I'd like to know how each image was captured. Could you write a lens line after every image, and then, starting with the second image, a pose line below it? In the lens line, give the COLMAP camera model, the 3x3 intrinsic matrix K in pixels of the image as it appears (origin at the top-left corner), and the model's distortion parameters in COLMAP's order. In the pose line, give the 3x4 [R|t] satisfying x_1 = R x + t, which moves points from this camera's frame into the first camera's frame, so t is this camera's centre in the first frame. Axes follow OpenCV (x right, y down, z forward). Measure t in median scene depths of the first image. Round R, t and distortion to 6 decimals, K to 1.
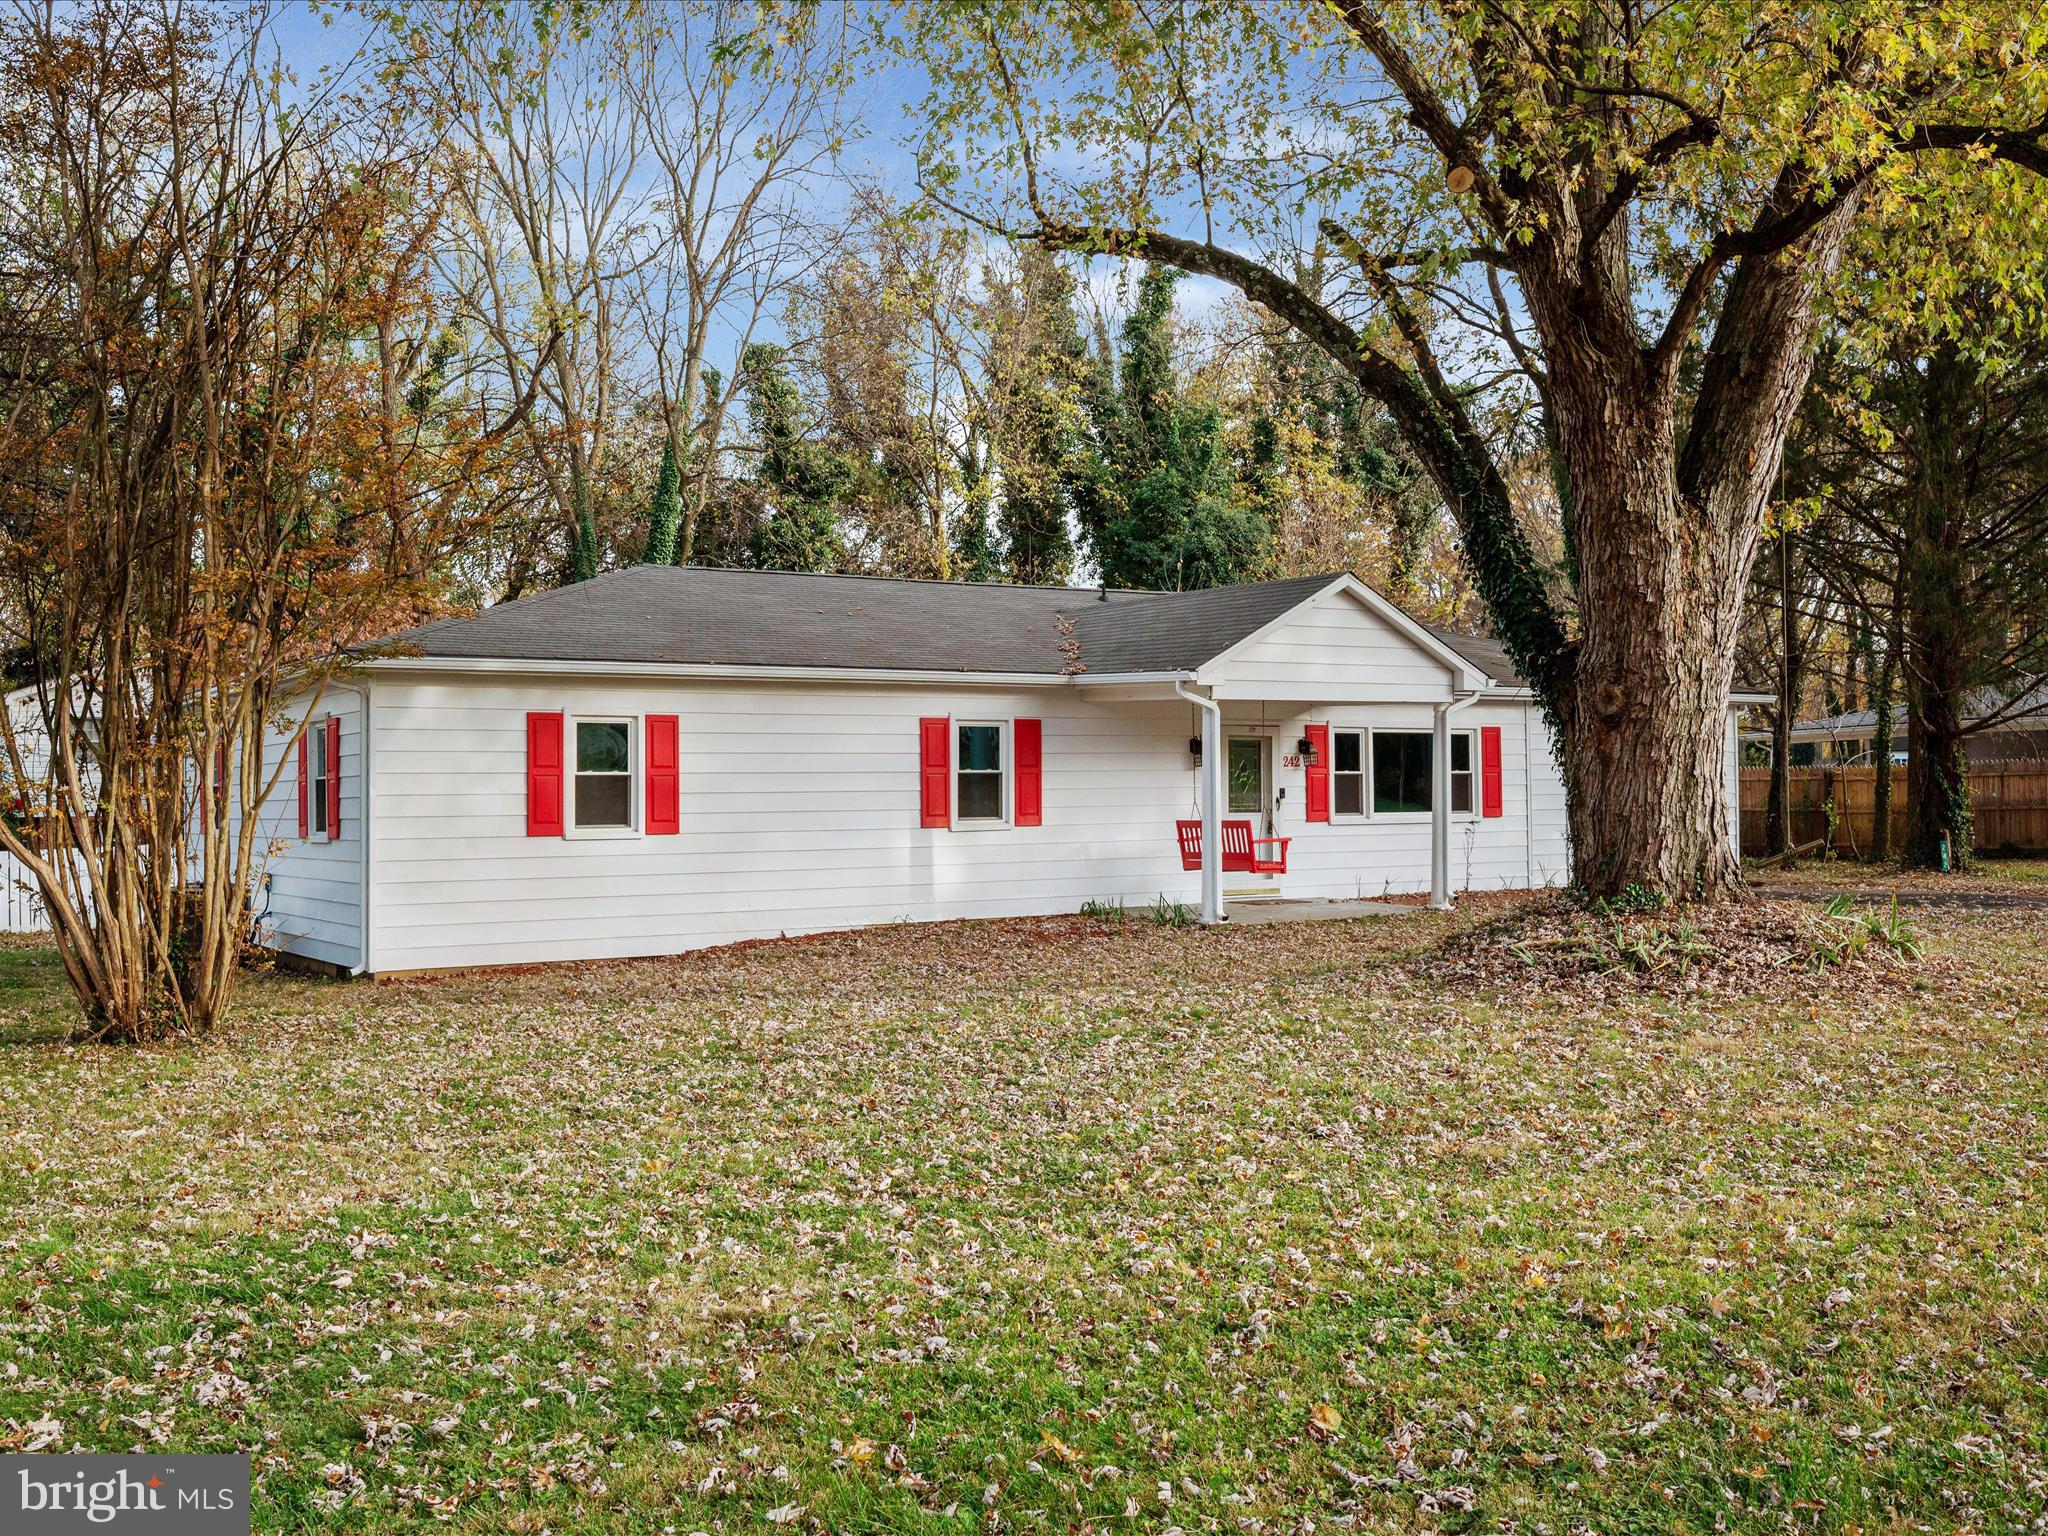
lens RADIAL K [[2066.5, 0, 982.2], [0, 2066.5, 772.3], [0, 0, 1]] dist [0.008272, 0.002617]
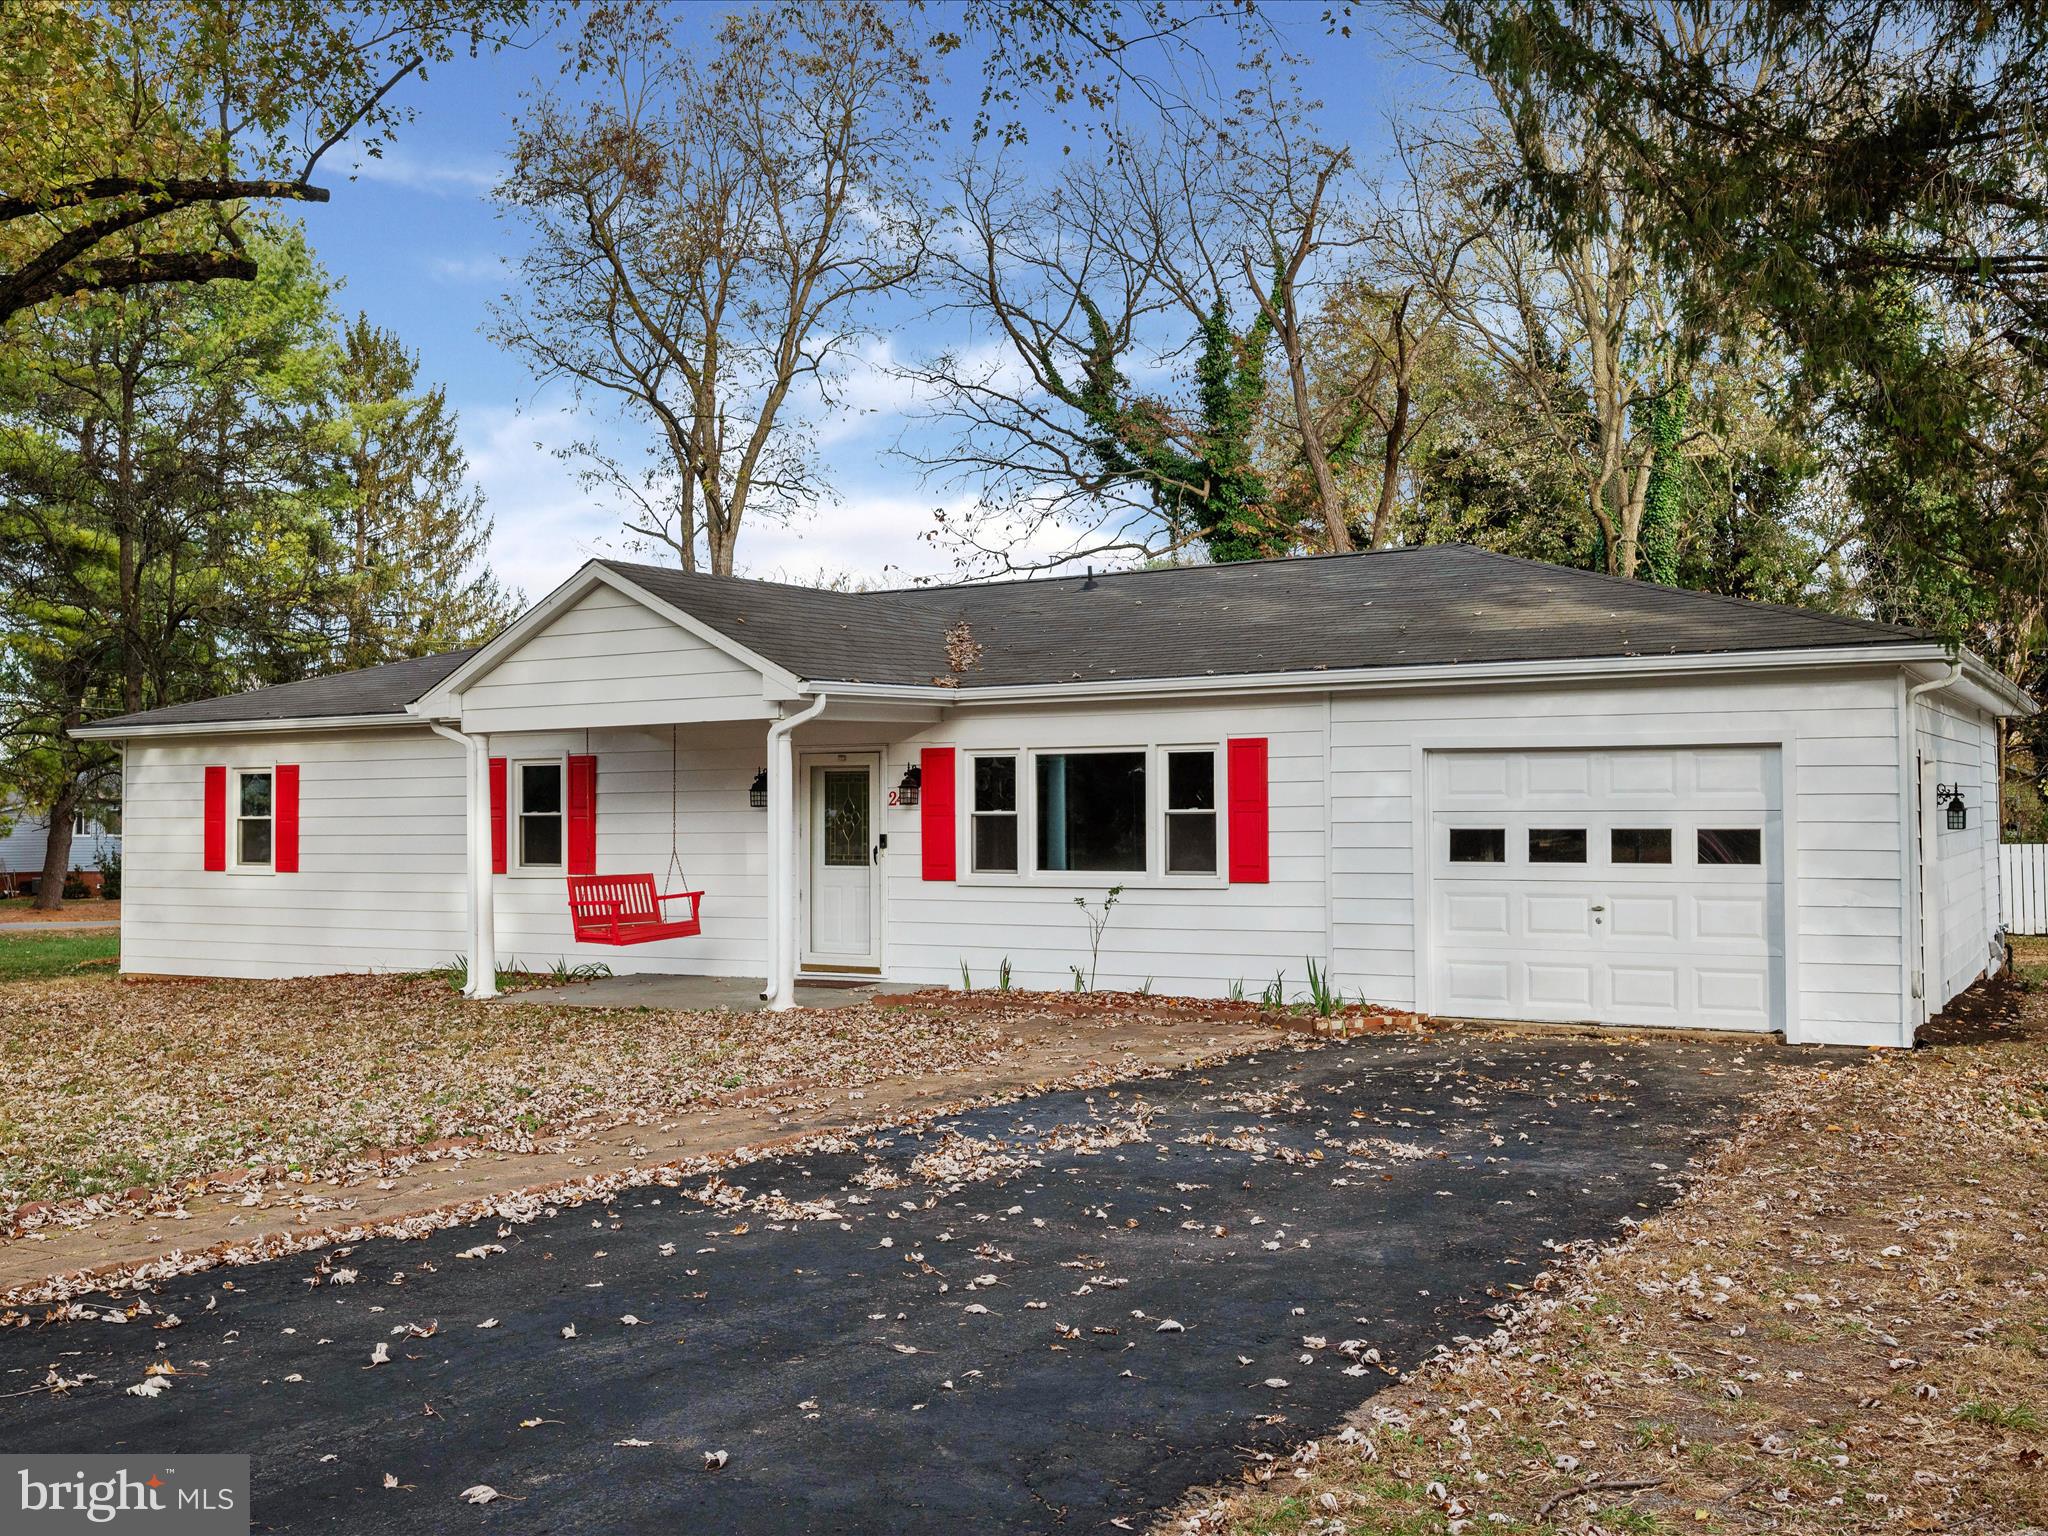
lens RADIAL K [[2066.5, 0, 982.2], [0, 2066.5, 772.3], [0, 0, 1]] dist [0.008272, 0.002617]
pose [[0.439260, -0.022632, -0.898075, 0.889745], [0.004431, 0.999725, -0.023027, 0.003015], [0.898349, 0.006135, 0.439240, 0.740808]]
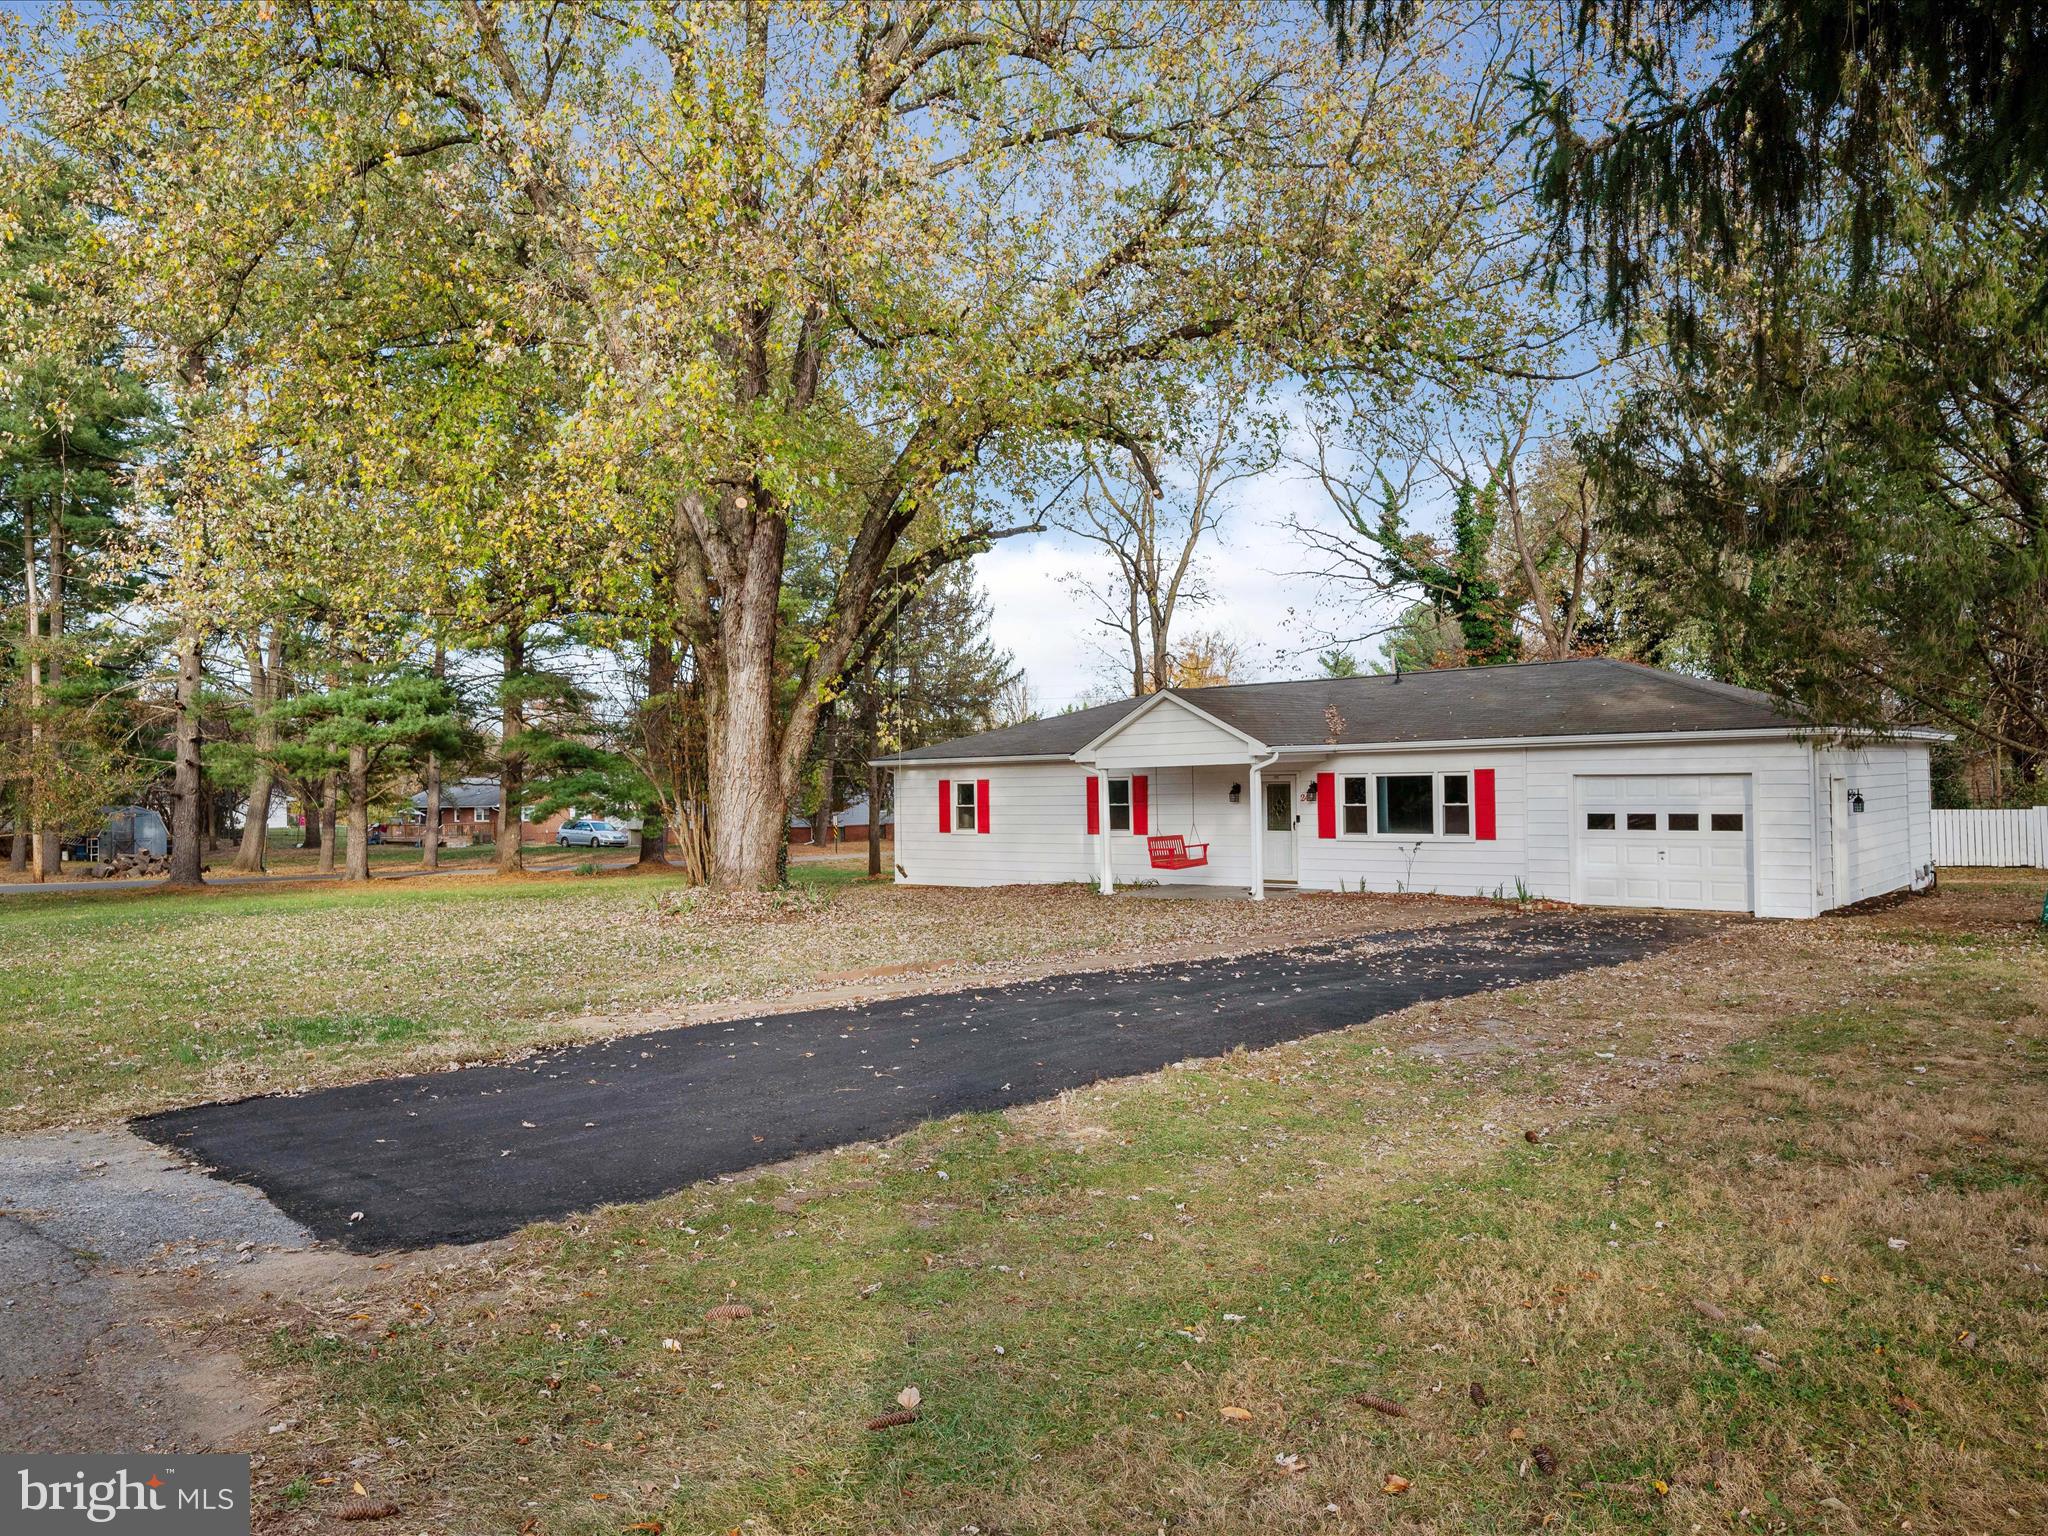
lens RADIAL K [[1433.3, 0, 1024.0], [0, 1433.3, 768.0], [0, 0, 1]] dist [-0.002625, 0.000784]
pose [[0.264694, -0.017772, -0.964169, 1.183451], [0.012798, 0.999807, -0.014916, -0.014877], [0.964248, -0.008391, 0.264870, 0.552002]]
